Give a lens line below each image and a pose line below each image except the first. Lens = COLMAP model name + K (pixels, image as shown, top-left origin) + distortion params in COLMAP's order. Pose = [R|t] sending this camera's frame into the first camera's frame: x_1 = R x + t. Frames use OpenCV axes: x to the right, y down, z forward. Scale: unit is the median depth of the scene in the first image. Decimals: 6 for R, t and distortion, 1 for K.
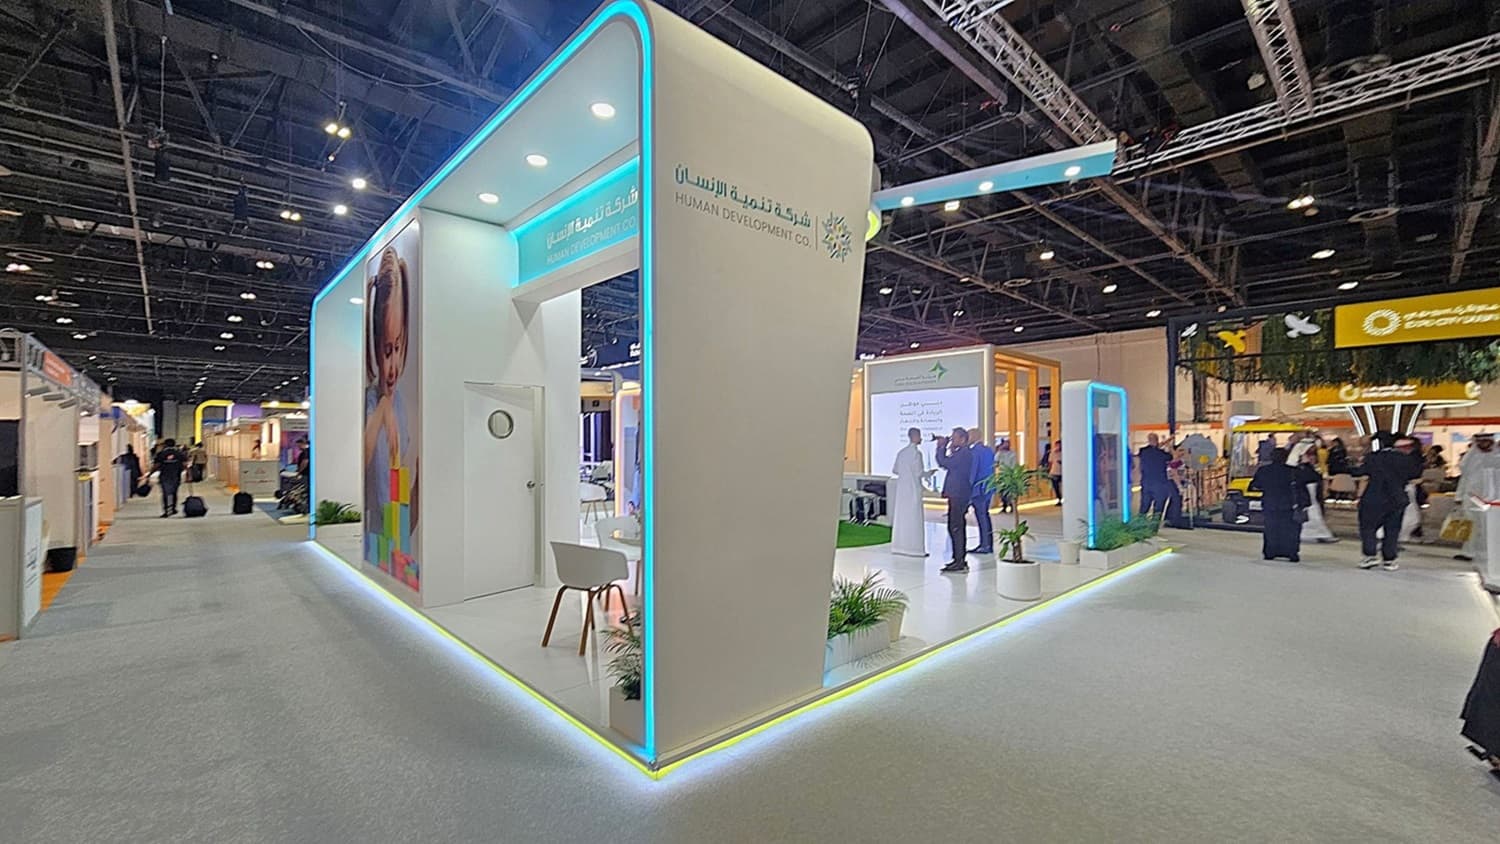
lens RADIAL K [[613.2, 0, 747.0], [0, 613.2, 441.2], [0, 0, 1]] dist [-0.000635, 0.000204]
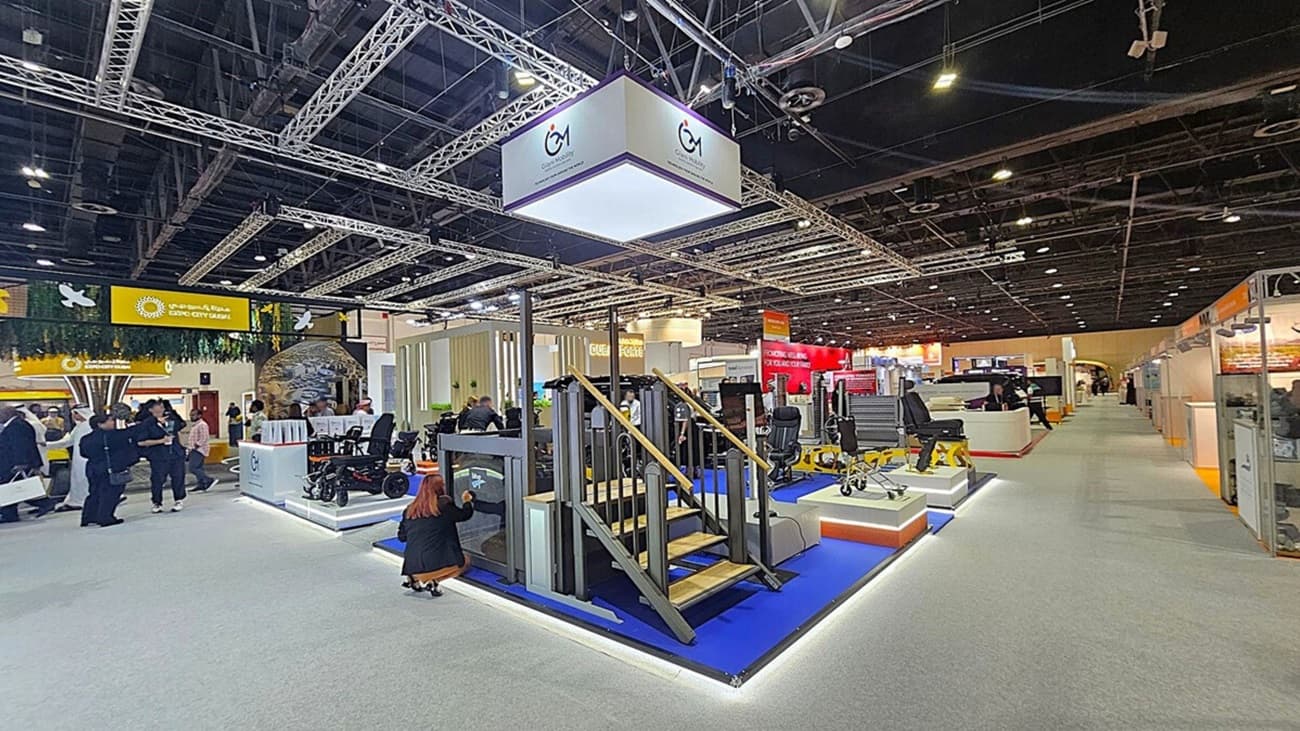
lens RADIAL K [[539.3, 0, 650.6], [0, 539.3, 380.6], [0, 0, 1]] dist [0.000195, -0.000007]
pose [[-0.100070, 0.025829, 0.994645, -0.102483], [0.026920, 0.999367, -0.023244, 0.000284], [-0.994616, 0.024450, -0.100702, 0.130689]]
